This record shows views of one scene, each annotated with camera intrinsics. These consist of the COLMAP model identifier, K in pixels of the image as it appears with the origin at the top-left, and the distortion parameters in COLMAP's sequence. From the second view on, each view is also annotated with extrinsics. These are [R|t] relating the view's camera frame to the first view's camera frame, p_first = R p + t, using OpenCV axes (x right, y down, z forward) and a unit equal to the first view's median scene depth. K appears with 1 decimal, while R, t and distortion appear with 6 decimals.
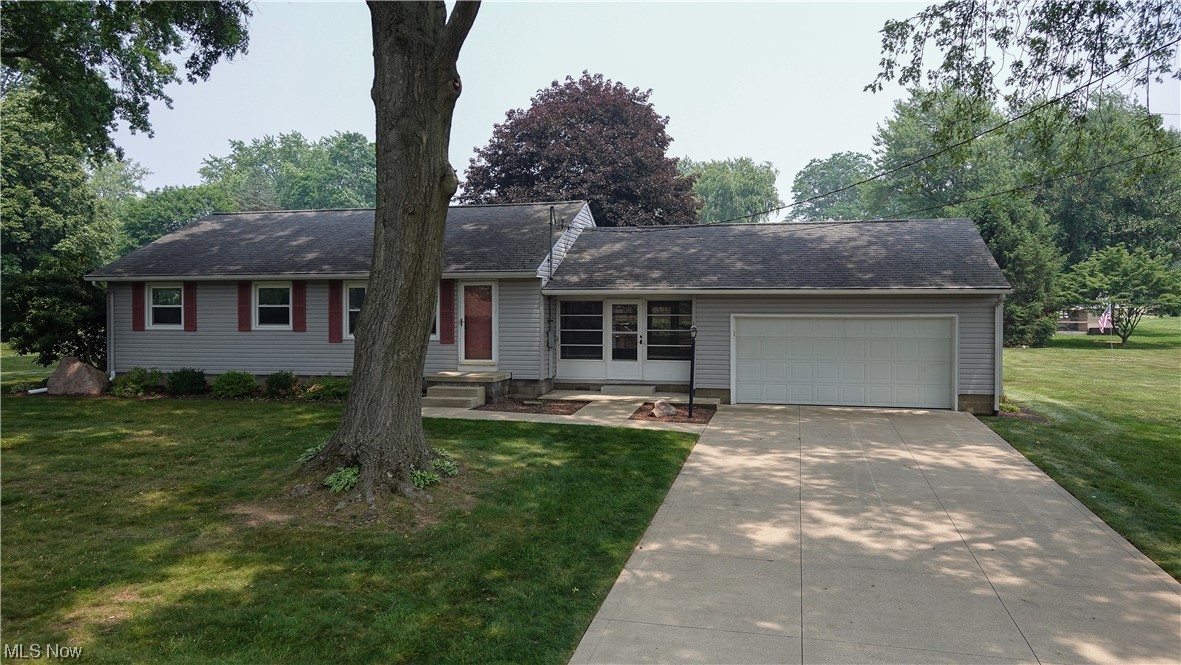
lens RADIAL K [[853.8, 0, 590.6], [0, 853.8, 330.3], [0, 0, 1]] dist [0.011634, 0.001192]
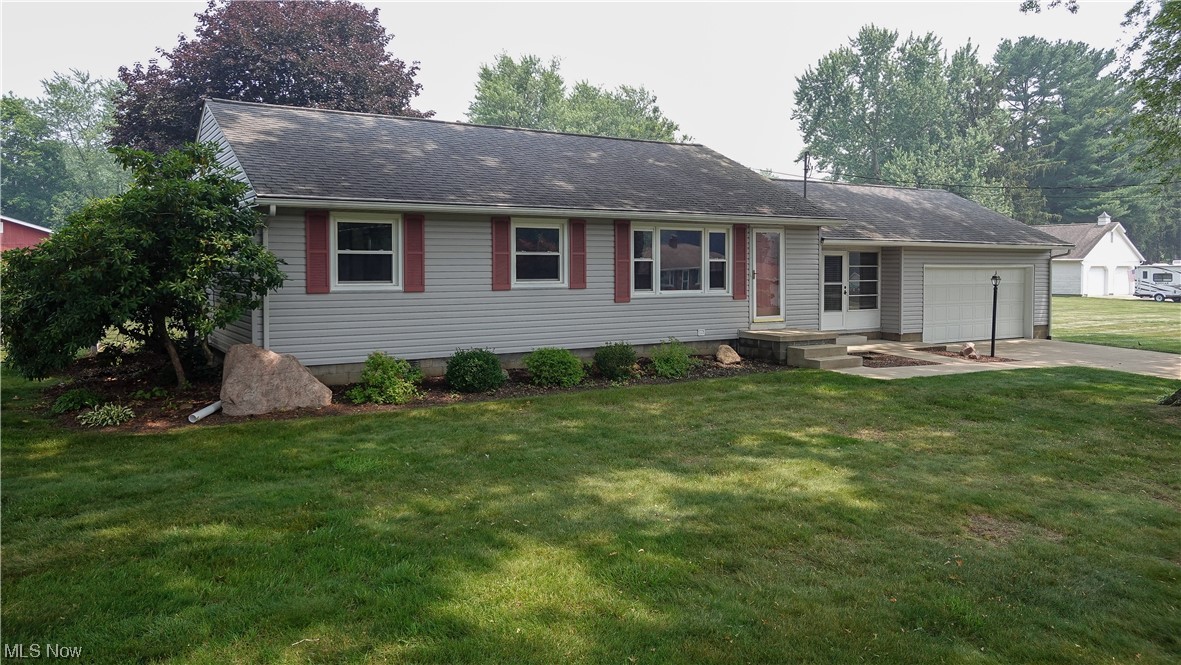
lens RADIAL K [[853.8, 0, 590.3], [0, 853.8, 330.7], [0, 0, 1]] dist [0.011634, 0.001192]
pose [[0.705167, -0.052344, 0.707107, -0.850021], [0.018154, 0.998277, 0.055793, -0.003201], [-0.708809, -0.026507, 0.704902, 0.479697]]
